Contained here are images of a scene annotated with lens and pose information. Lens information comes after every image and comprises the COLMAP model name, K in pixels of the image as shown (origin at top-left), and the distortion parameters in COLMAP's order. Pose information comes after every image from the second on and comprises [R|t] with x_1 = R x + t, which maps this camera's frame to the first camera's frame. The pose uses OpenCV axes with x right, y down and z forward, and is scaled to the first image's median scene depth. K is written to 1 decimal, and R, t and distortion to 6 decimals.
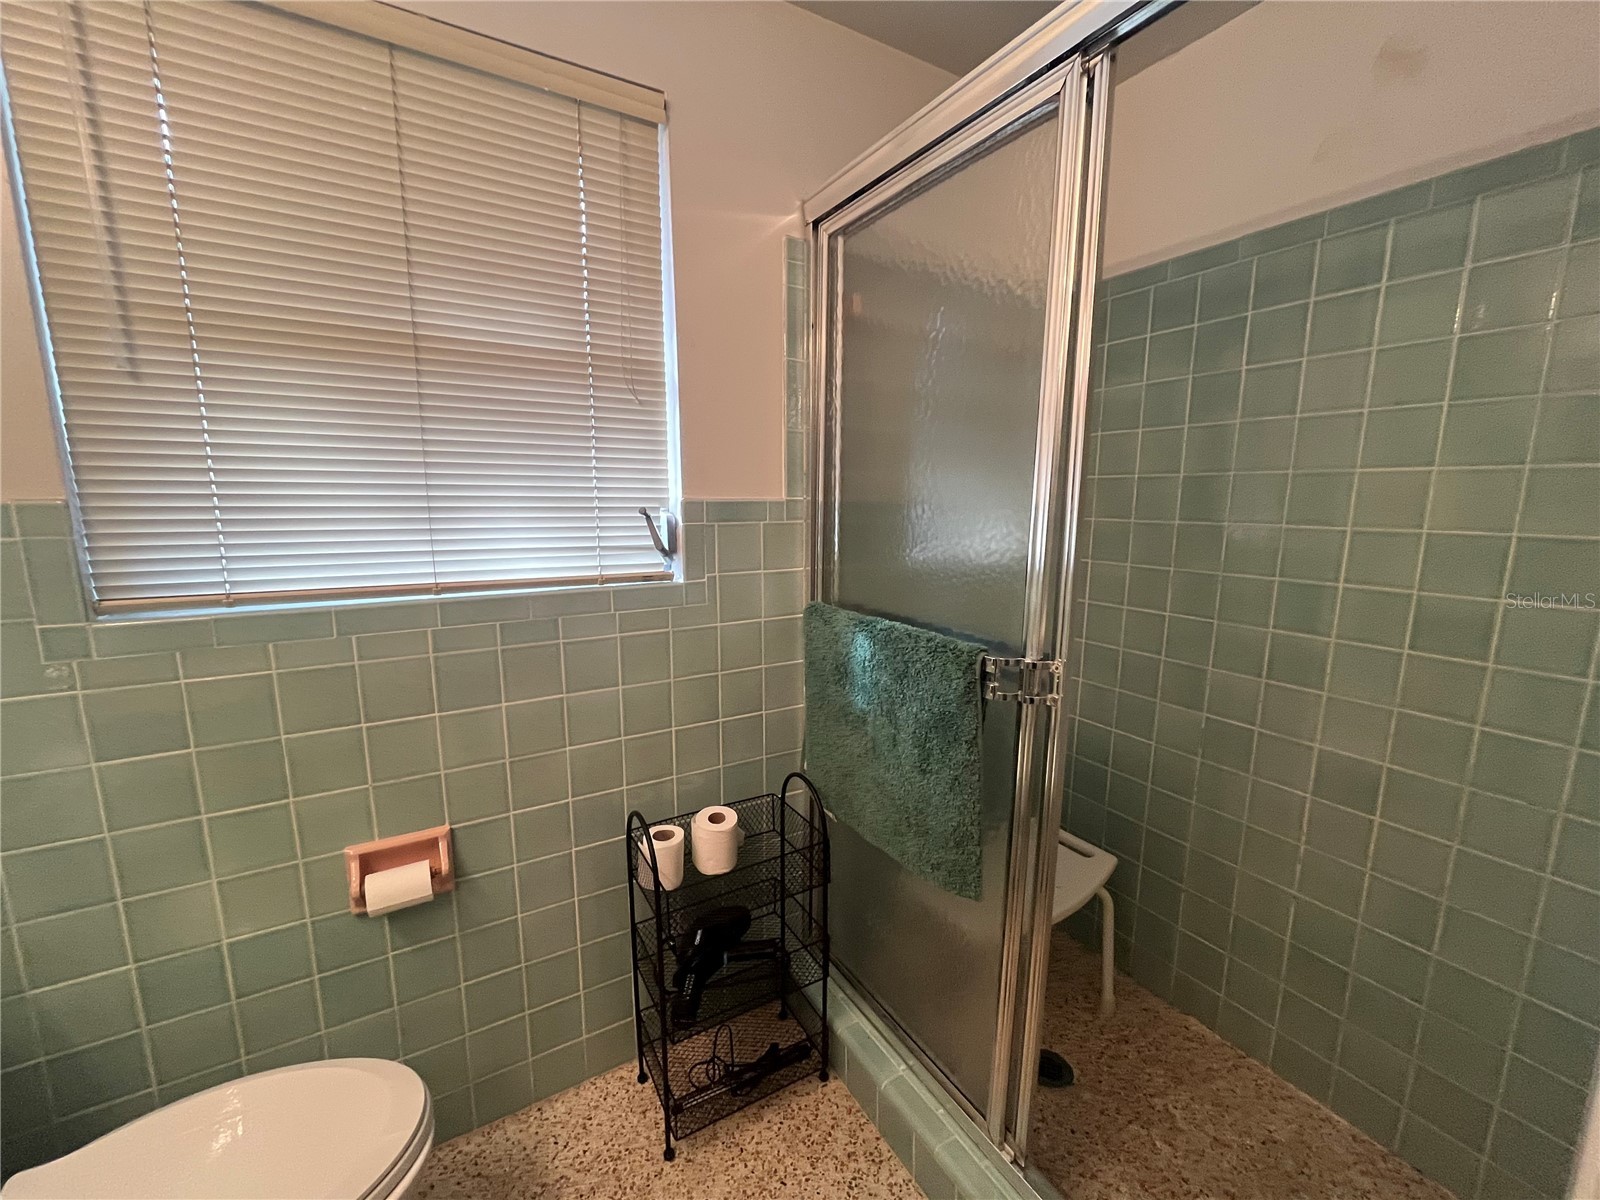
lens RADIAL K [[643.1, 0, 798.1], [0, 643.1, 603.7], [0, 0, 1]] dist [-0.000477, -0.000292]
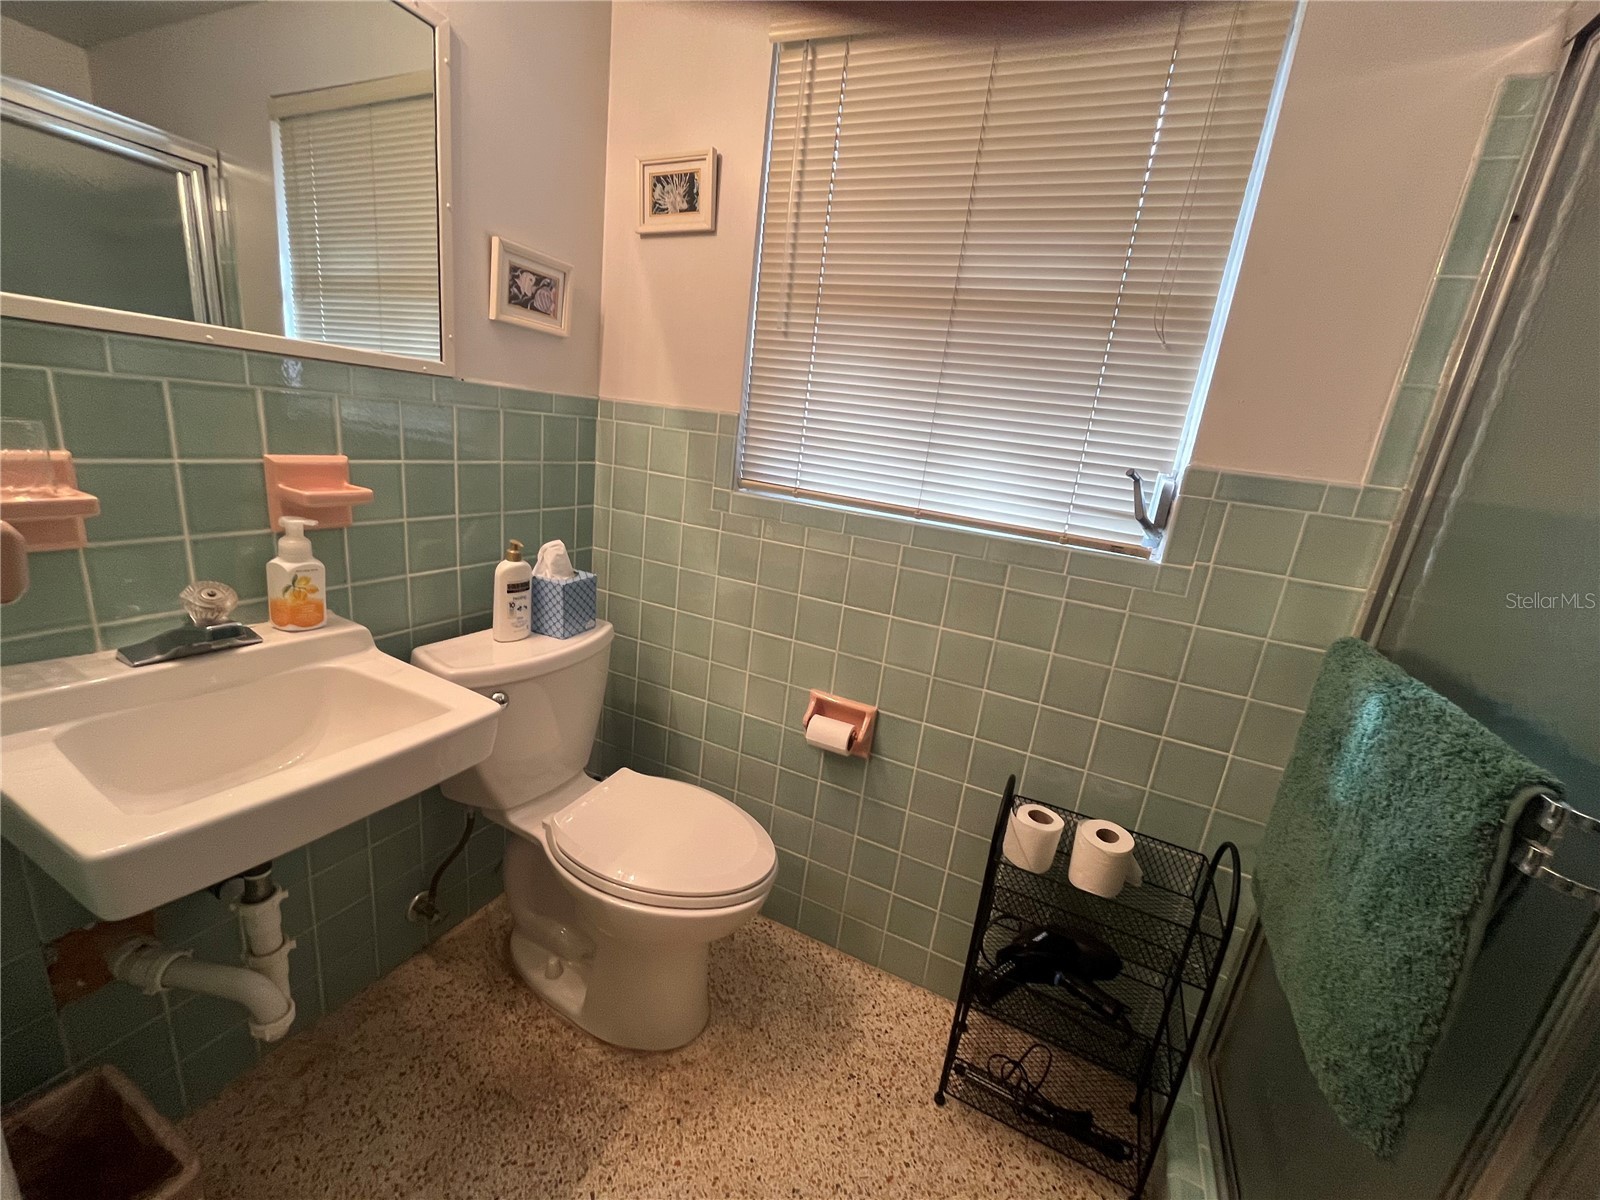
lens RADIAL K [[643.1, 0, 803.9], [0, 643.1, 602.4], [0, 0, 1]] dist [-0.000477, -0.000292]
pose [[0.567235, 0.277400, -0.775431, 0.238340], [-0.247750, 0.955427, 0.160559, -0.004445], [0.785407, 0.101039, 0.610678, 0.125057]]
